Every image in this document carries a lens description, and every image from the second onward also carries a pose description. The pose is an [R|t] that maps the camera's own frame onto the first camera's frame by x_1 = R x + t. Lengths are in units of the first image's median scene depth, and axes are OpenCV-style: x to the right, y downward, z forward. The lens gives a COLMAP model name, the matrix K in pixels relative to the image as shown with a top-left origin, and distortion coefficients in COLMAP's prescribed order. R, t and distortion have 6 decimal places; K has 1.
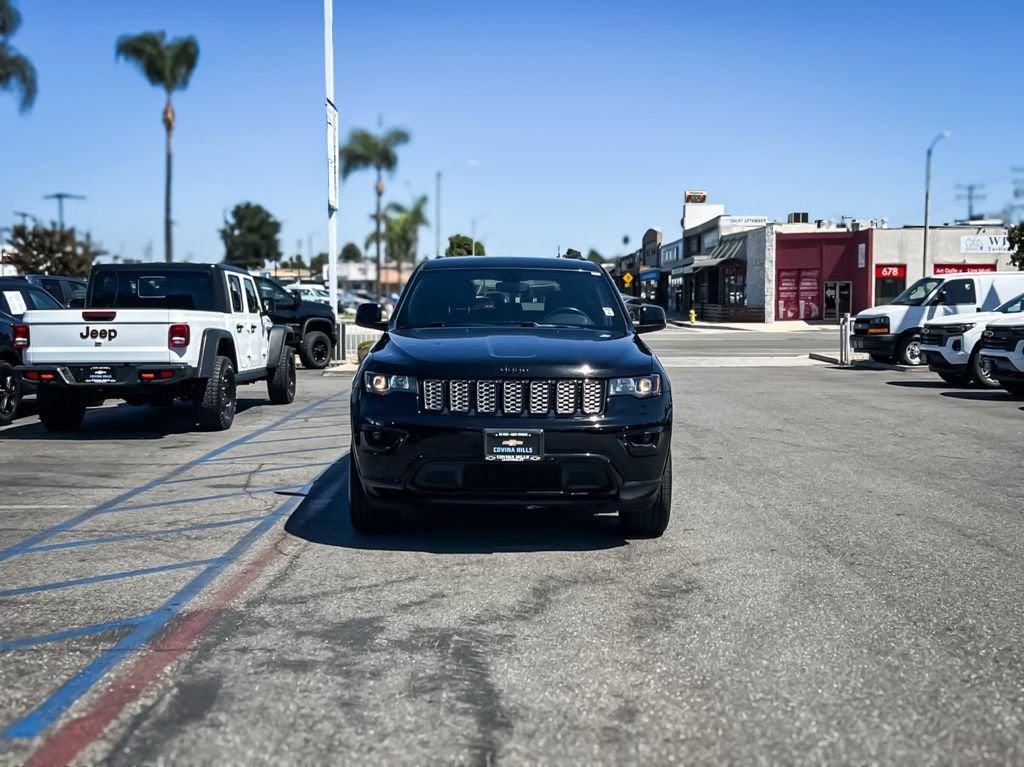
lens RADIAL K [[1157.0, 0, 512.0], [0, 1157.0, 383.5], [0, 0, 1]] dist [0.067038, -0.020773]
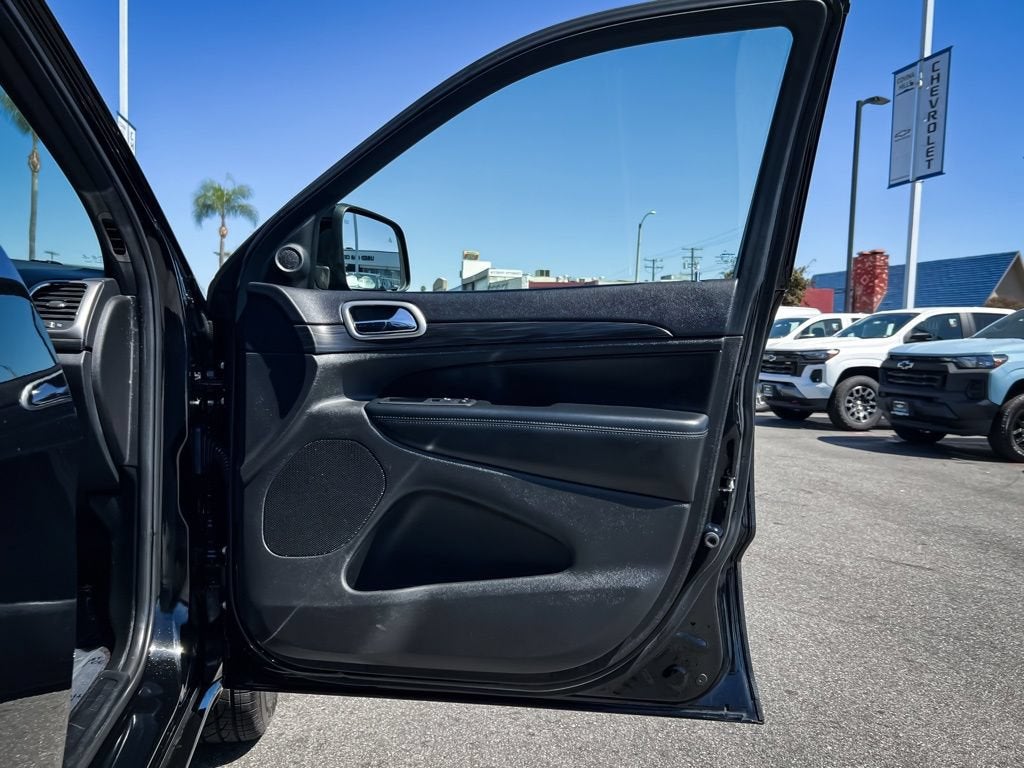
lens RADIAL K [[786.5, 0, 512.0], [0, 786.5, 384.0], [0, 0, 1]] dist [-0.007752, -0.052334]
pose [[0.977295, 0.018385, 0.211084, 0.096147], [-0.017358, 0.999827, -0.006717, -0.019334], [-0.211171, 0.002901, 0.977445, 0.641937]]
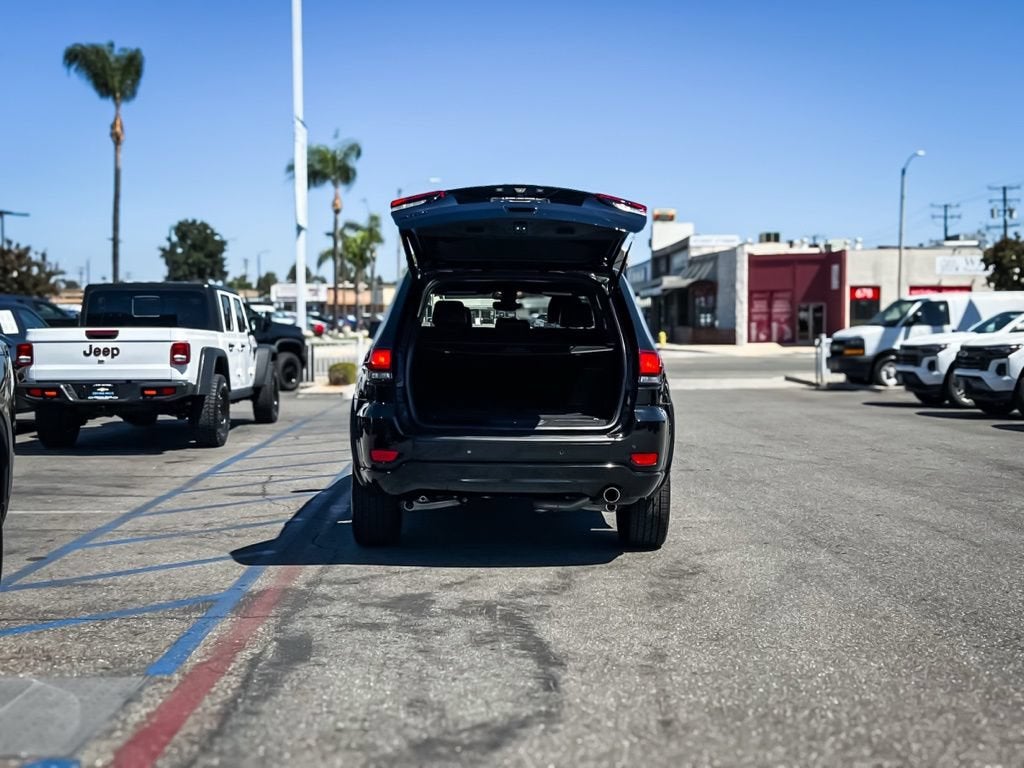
lens RADIAL K [[1221.7, 0, 508.0], [0, 1221.7, 384.3], [0, 0, 1]] dist [0.087430, -0.007318]
pose [[0.999489, -0.001332, 0.031934, -0.036165], [0.002027, 0.999761, -0.021747, 0.011258], [-0.031898, 0.021800, 0.999253, -0.100928]]
